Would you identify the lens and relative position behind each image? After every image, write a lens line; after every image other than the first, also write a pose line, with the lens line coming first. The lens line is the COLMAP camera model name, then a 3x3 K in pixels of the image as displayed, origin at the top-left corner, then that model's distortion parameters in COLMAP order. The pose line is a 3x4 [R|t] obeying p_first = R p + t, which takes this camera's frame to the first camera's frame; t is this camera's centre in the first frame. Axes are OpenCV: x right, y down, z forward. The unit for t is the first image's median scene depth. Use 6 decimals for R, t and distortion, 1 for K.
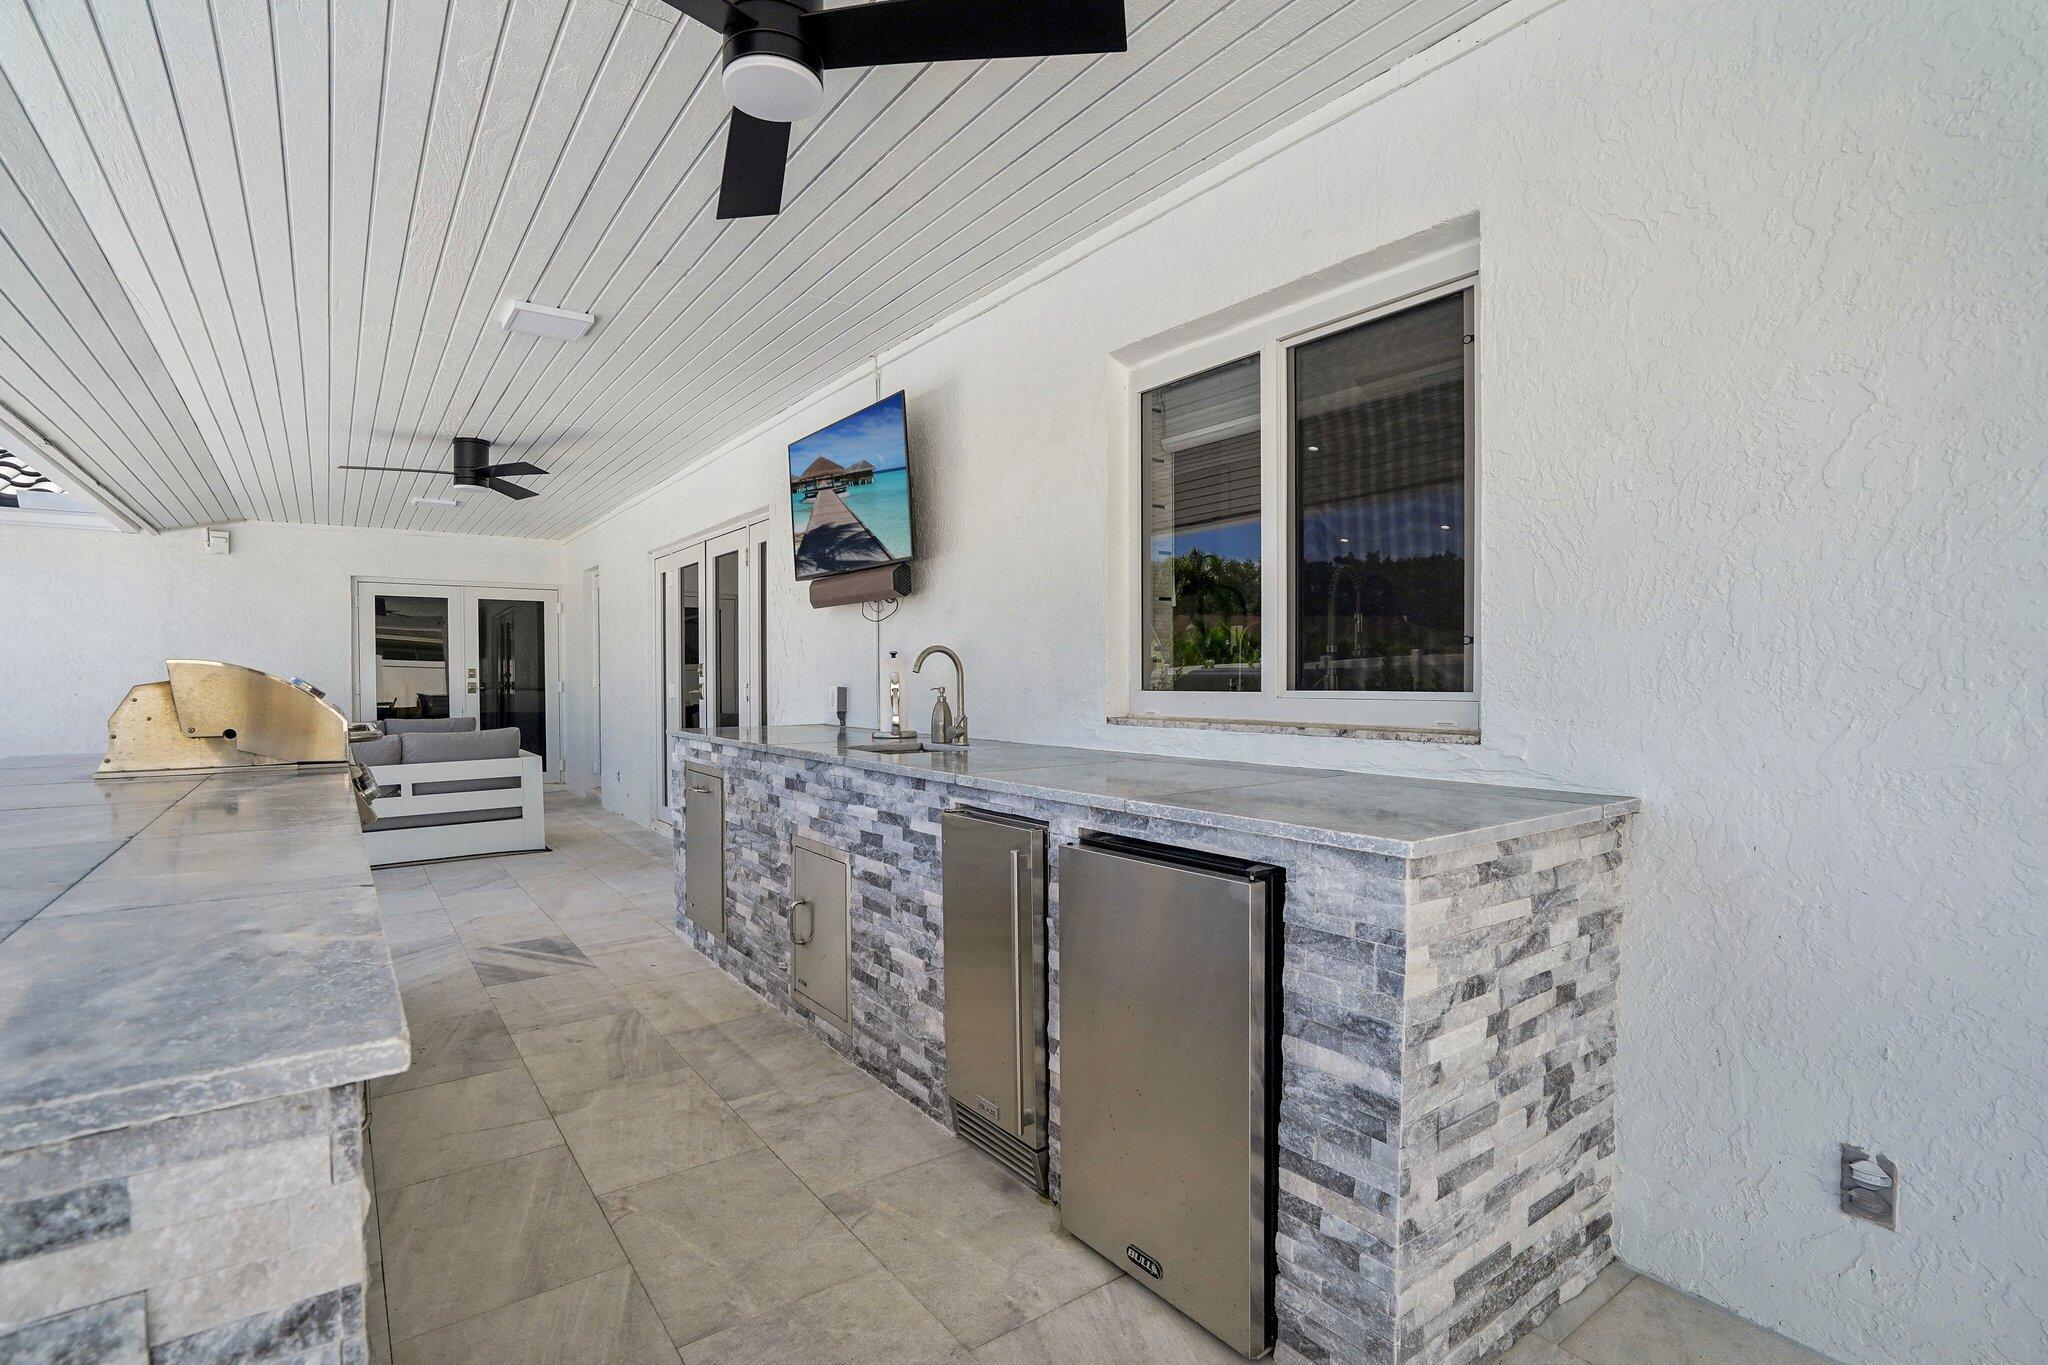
lens RADIAL K [[944.4, 0, 1024.9], [0, 944.4, 703.0], [0, 0, 1]] dist [-0.004039, -0.000244]
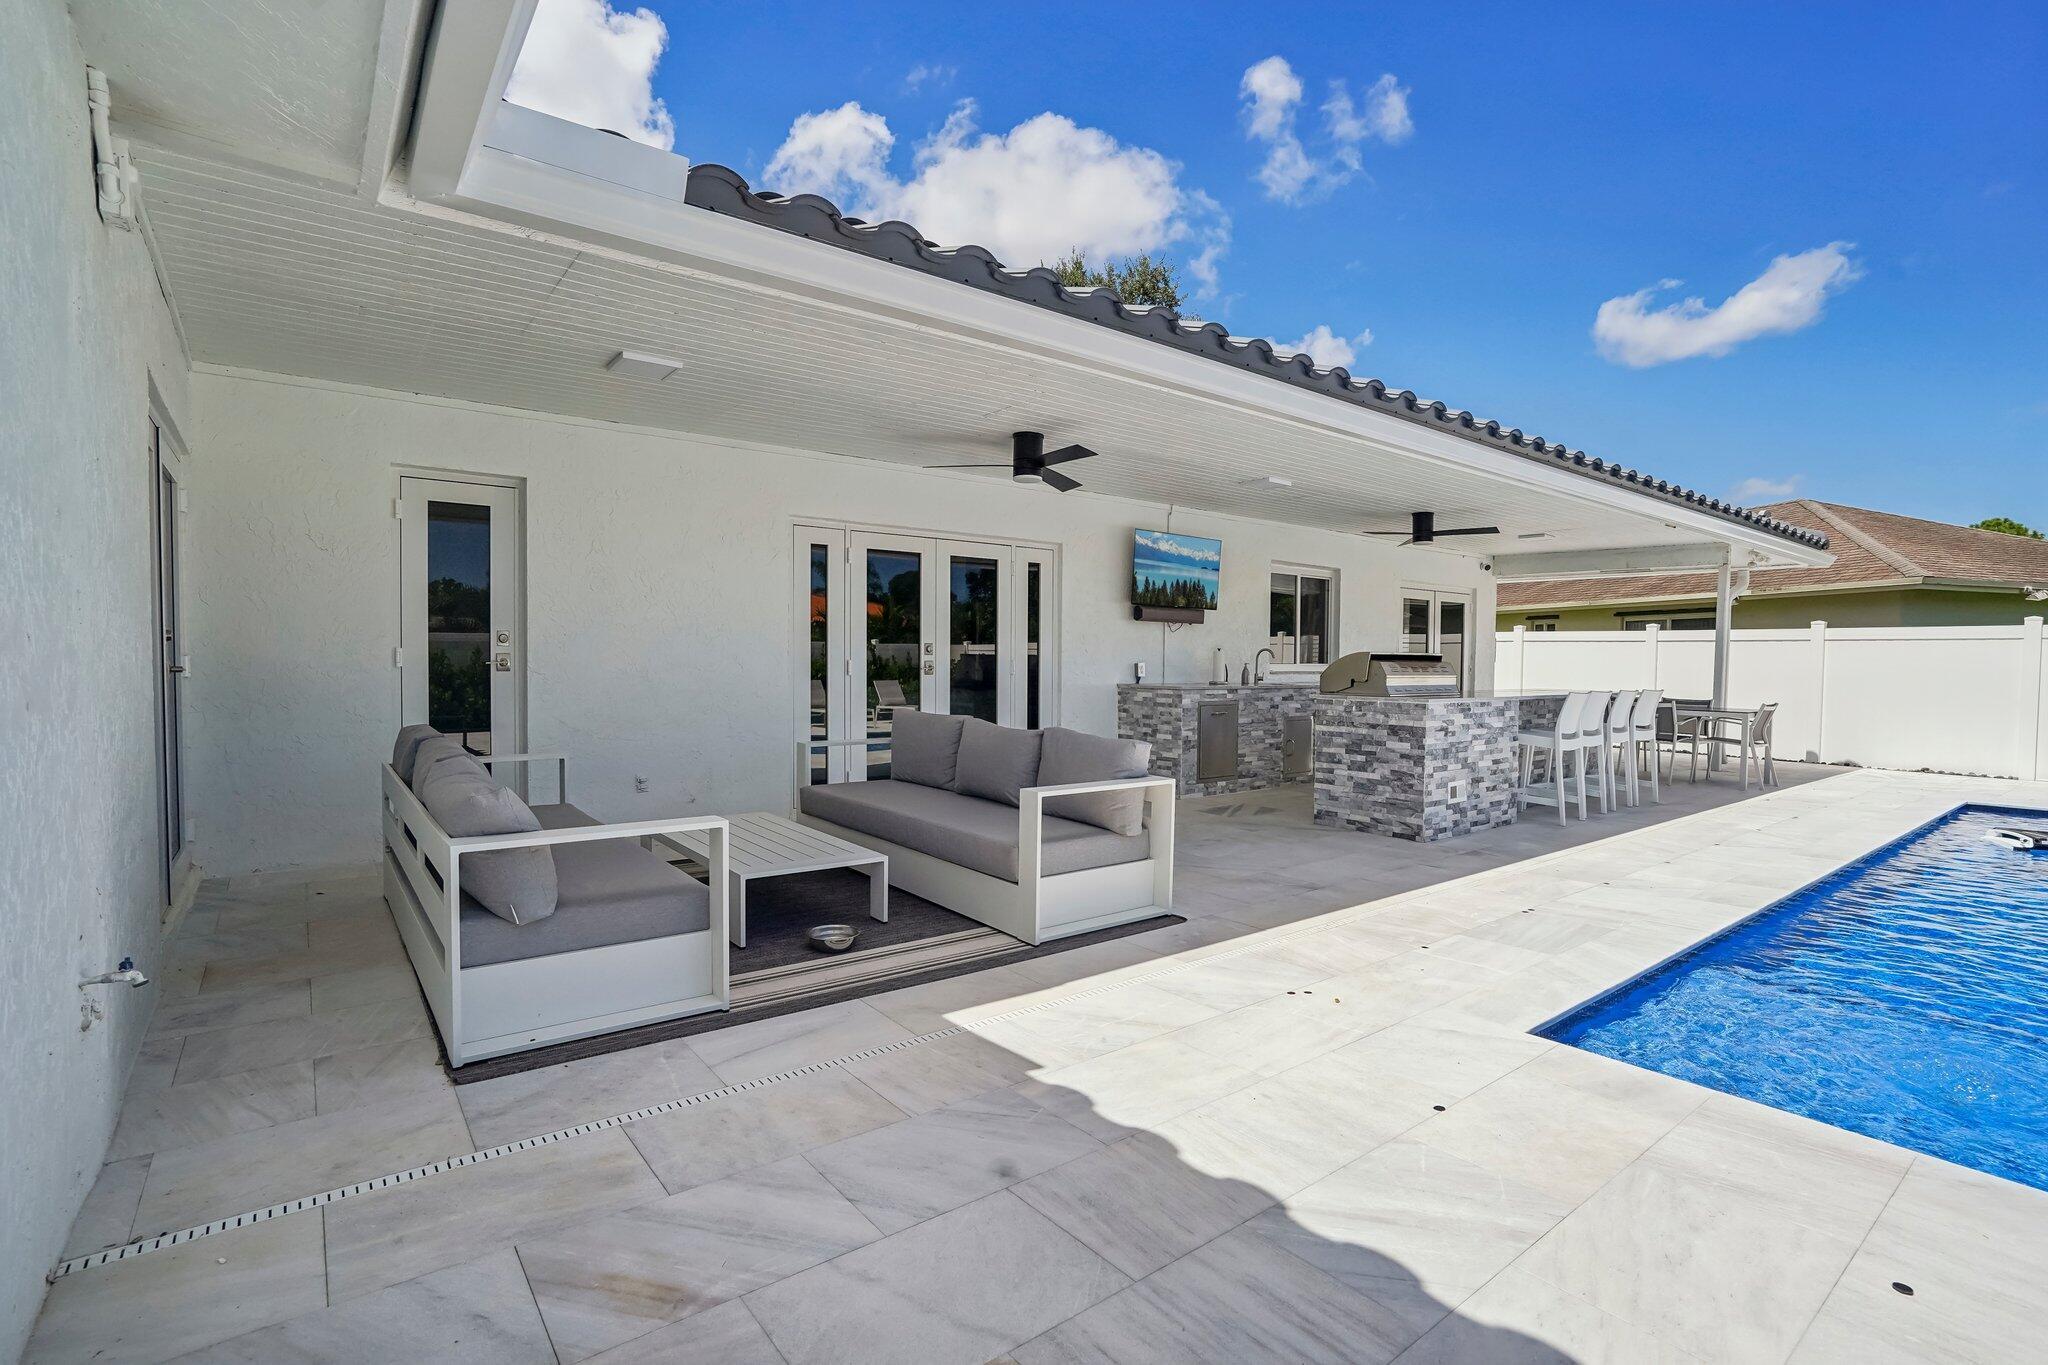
lens RADIAL K [[944.4, 0, 1029.0], [0, 944.4, 681.5], [0, 0, 1]] dist [-0.004039, -0.000244]
pose [[-0.045028, -0.028707, 0.998573, -3.188729], [0.012975, 0.999486, 0.029319, -0.057297], [-0.998901, 0.014276, -0.044632, 2.024795]]
